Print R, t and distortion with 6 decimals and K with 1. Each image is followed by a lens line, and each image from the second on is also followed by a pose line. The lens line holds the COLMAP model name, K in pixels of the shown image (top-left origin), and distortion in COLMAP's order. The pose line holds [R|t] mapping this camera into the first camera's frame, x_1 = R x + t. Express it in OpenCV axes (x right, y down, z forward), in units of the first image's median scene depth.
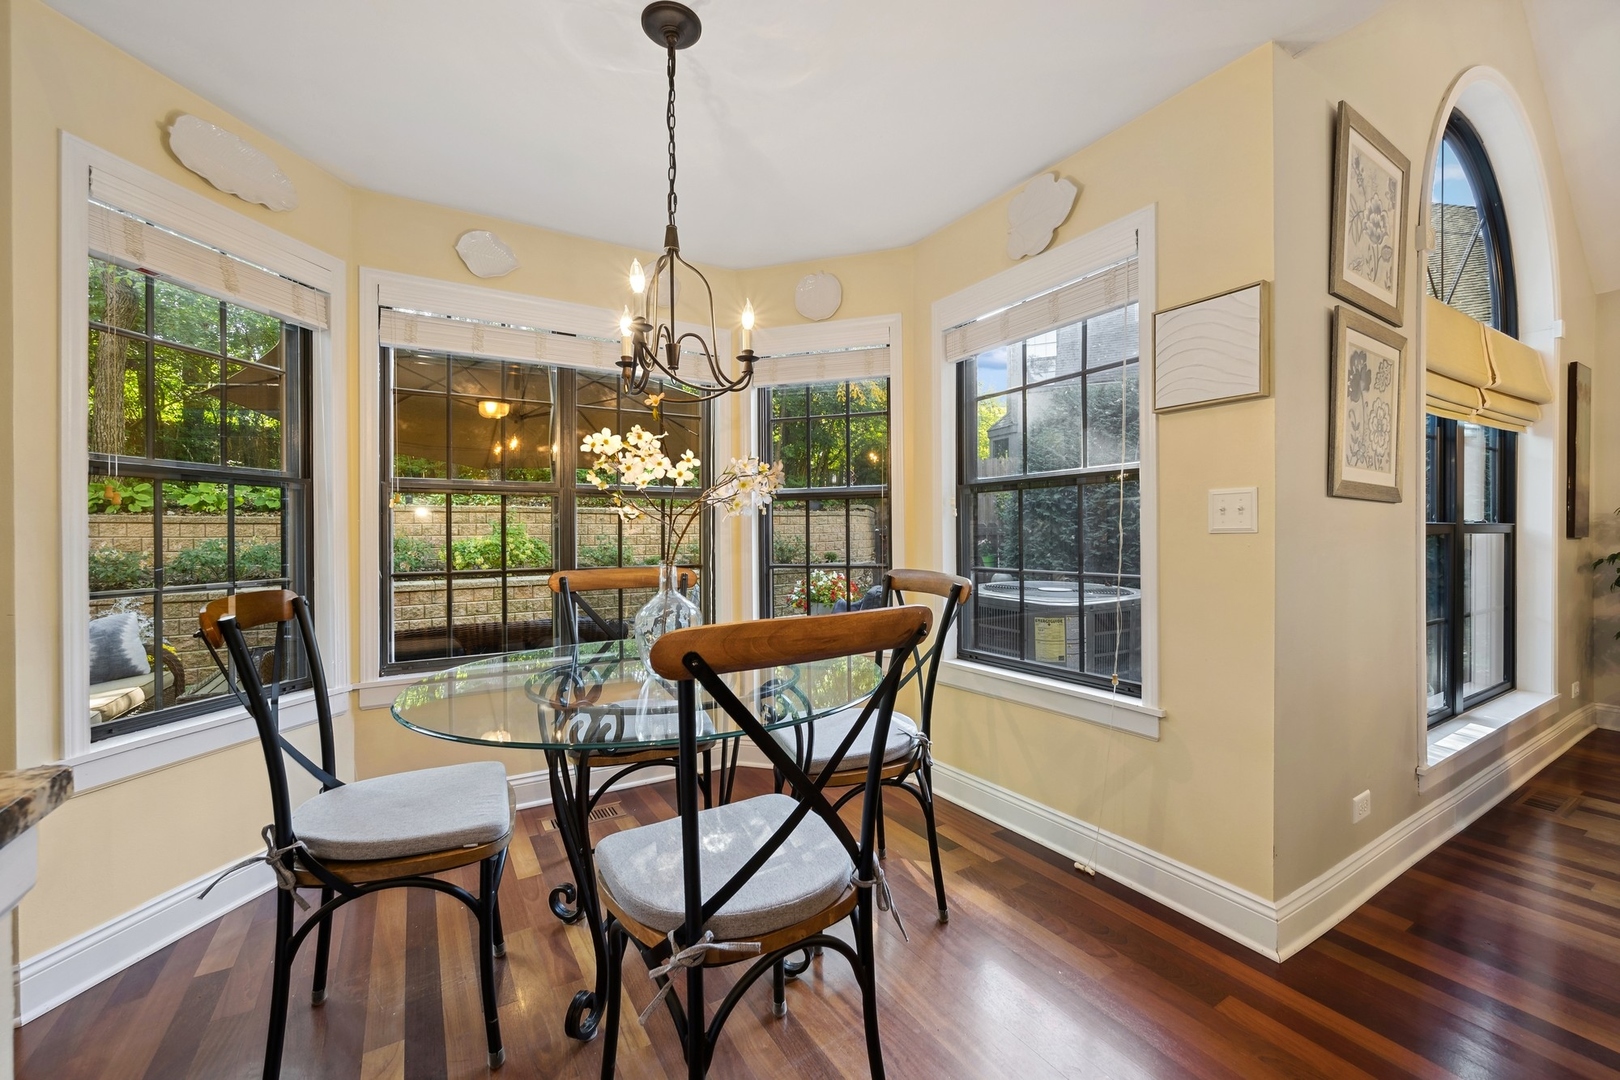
lens RADIAL K [[654.5, 0, 813.2], [0, 654.5, 536.9], [0, 0, 1]] dist [-0.000286, 0.000053]
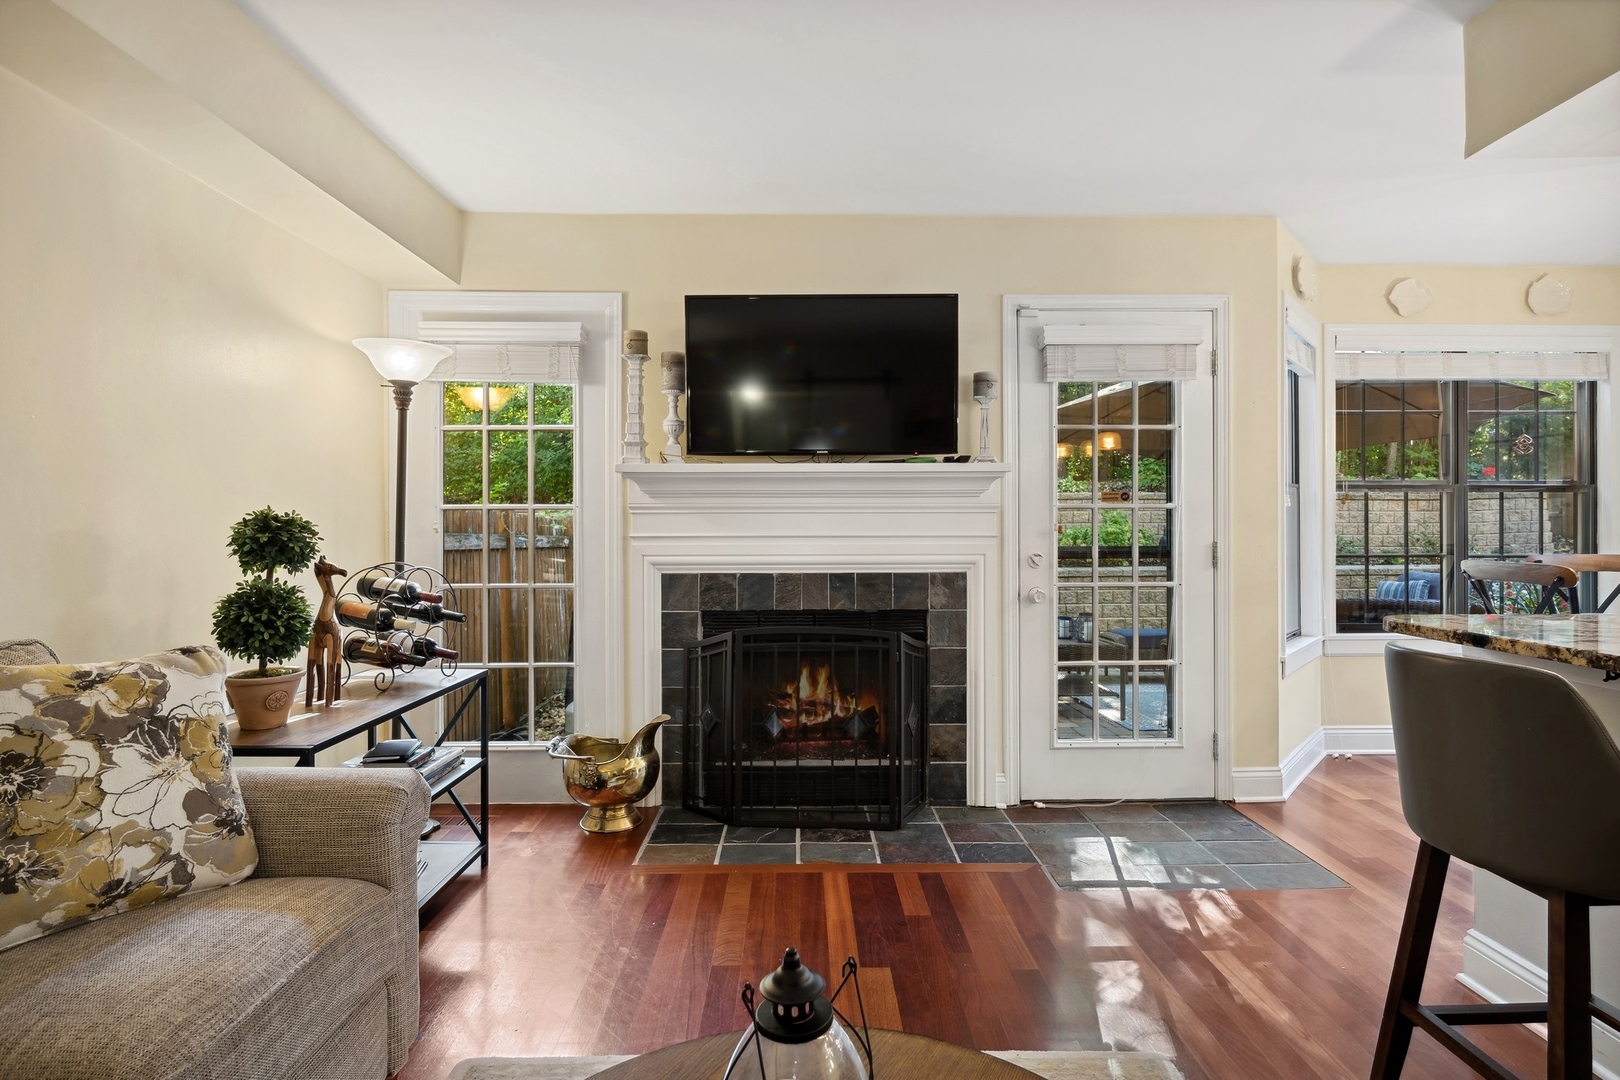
lens RADIAL K [[850.0, 0, 813.1], [0, 850.0, 519.6], [0, 0, 1]] dist [-0.002267, -0.000523]
pose [[0.854728, 0.001187, -0.519075, -0.724019], [-0.004950, 0.999971, -0.005865, 0.002549], [0.519053, 0.007583, 0.854709, -1.089389]]
